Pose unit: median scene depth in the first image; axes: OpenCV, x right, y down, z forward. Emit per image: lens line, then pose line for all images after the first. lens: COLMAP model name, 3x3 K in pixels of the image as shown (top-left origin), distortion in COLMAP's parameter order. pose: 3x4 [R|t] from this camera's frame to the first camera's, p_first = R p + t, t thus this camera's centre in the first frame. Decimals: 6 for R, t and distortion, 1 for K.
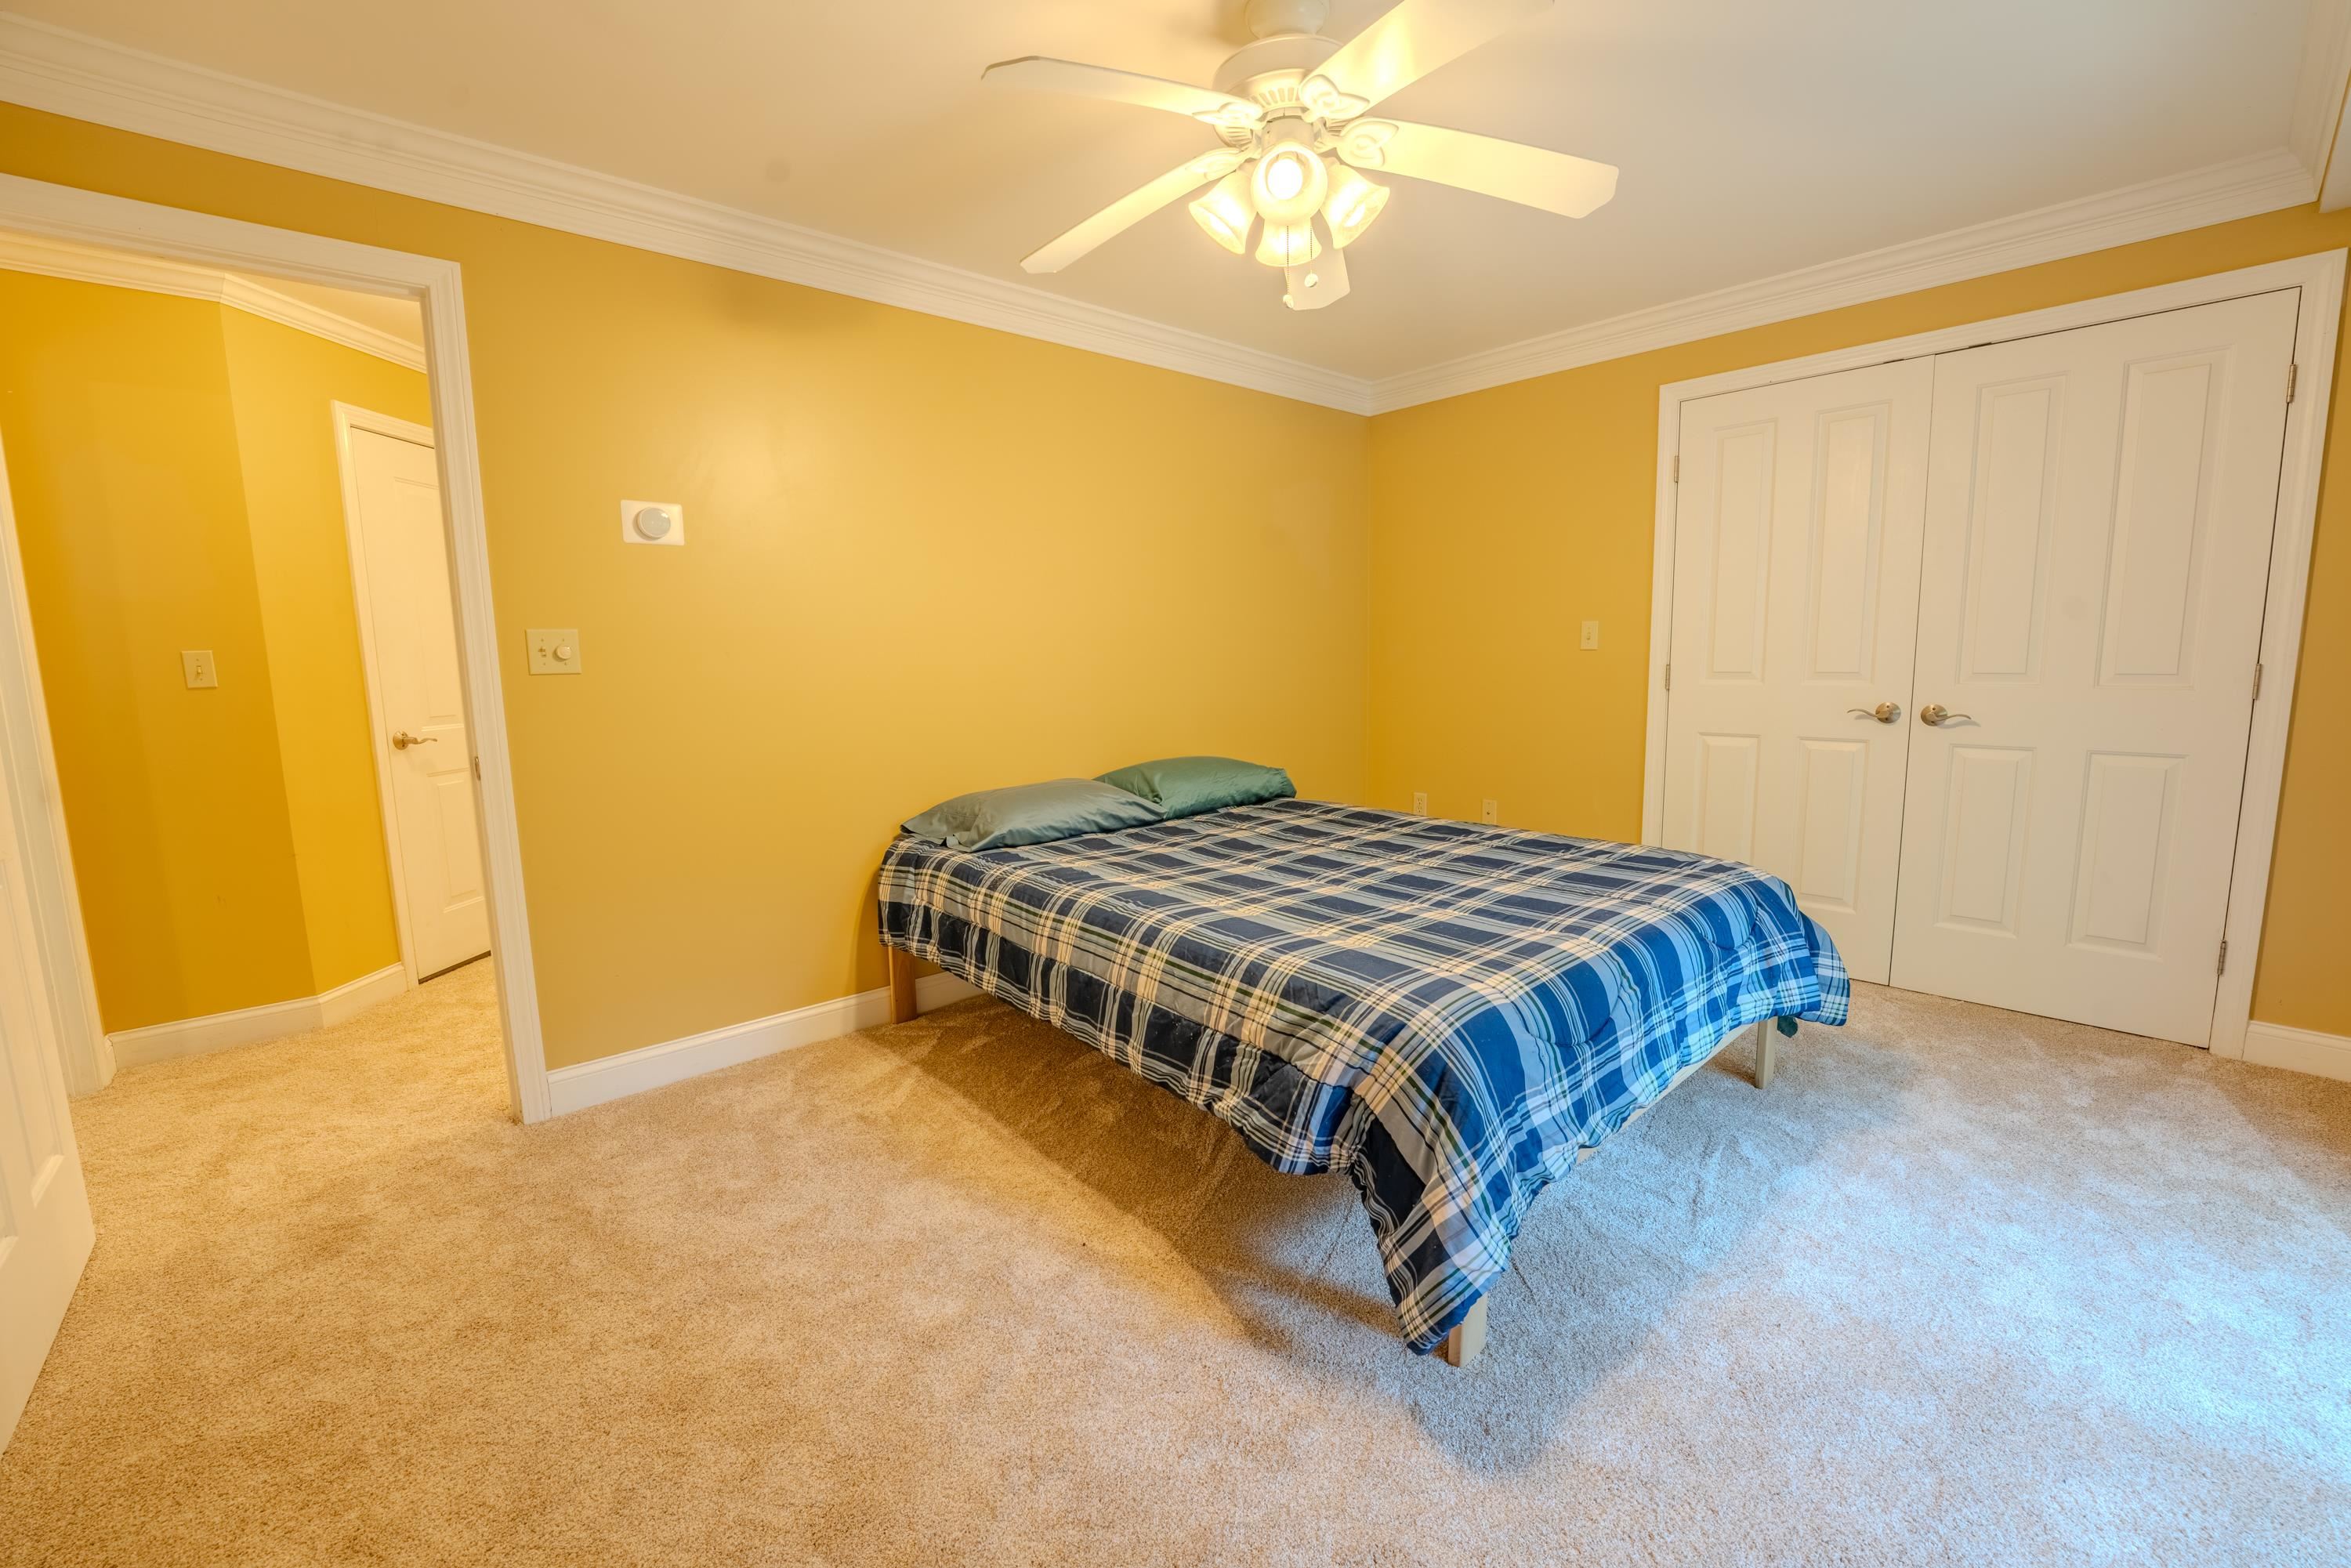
lens RADIAL K [[954.9, 0, 1172.7], [0, 954.9, 781.3], [0, 0, 1]] dist [-0.032215, 0.003976]
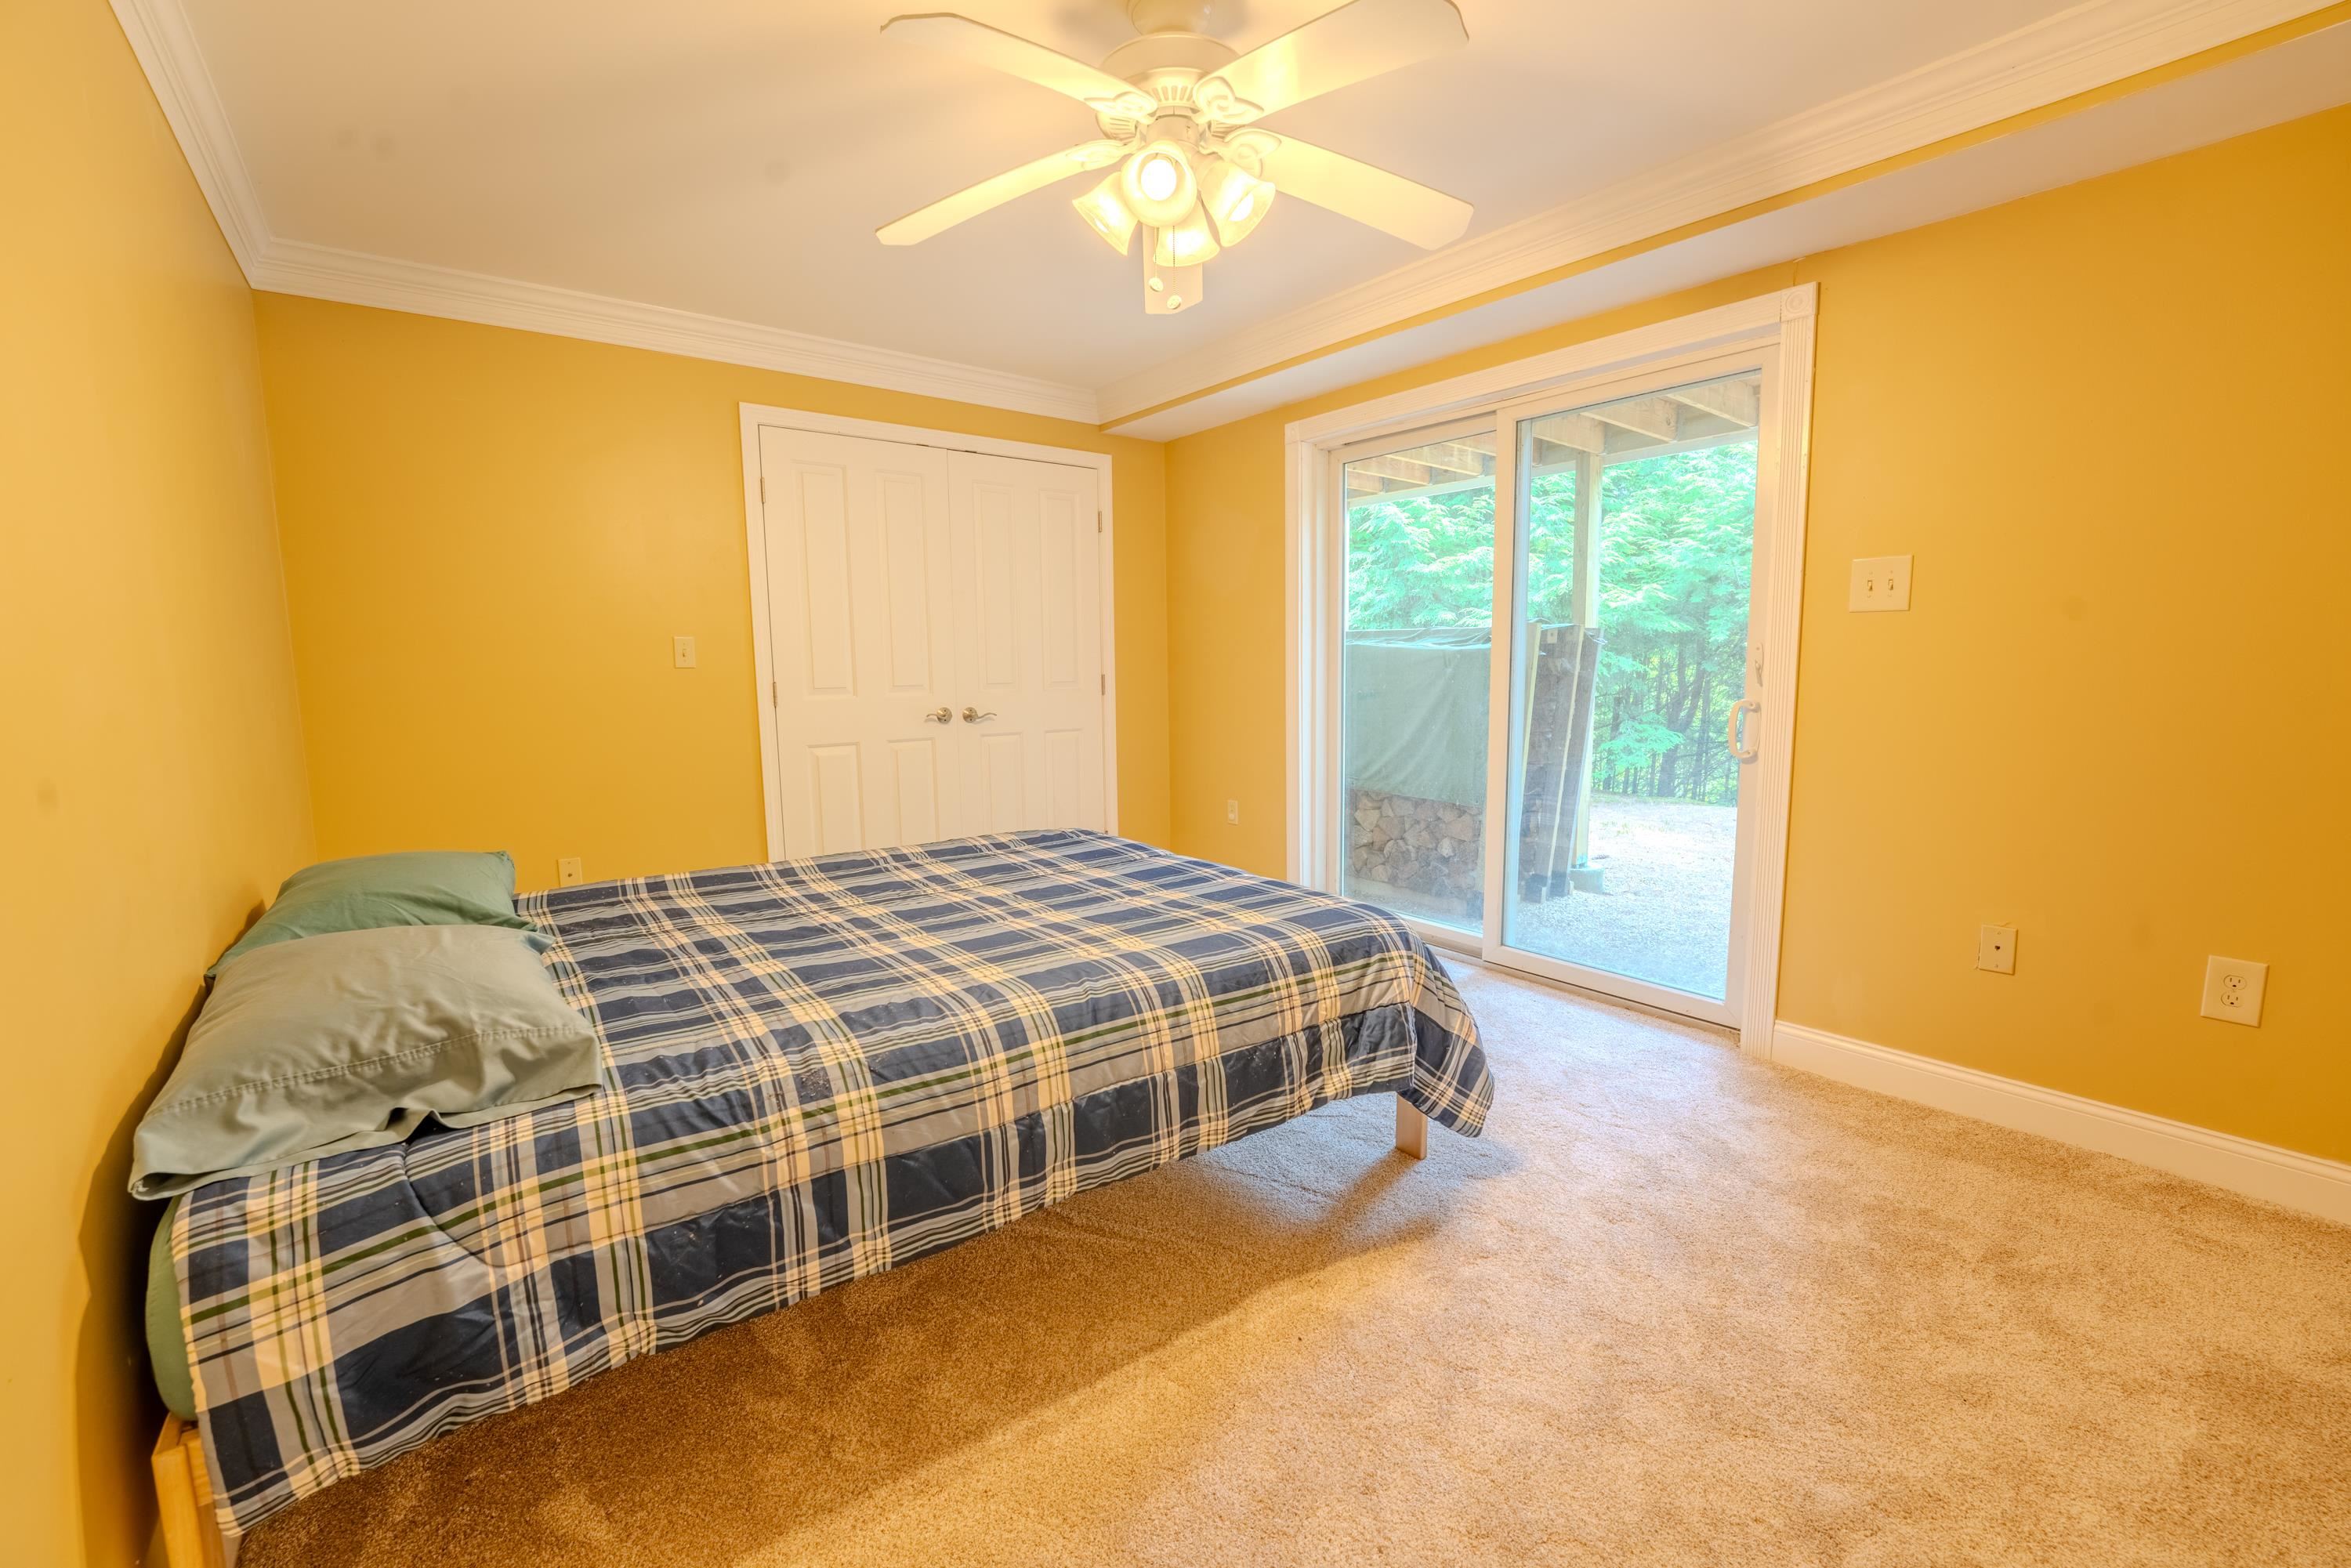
lens RADIAL K [[954.9, 0, 1172.7], [0, 954.9, 781.3], [0, 0, 1]] dist [-0.032215, 0.003976]
pose [[0.084845, -0.107491, 0.990579, -0.895065], [0.135155, 0.986217, 0.095442, -0.109382], [-0.987185, 0.125784, 0.098204, 0.948636]]
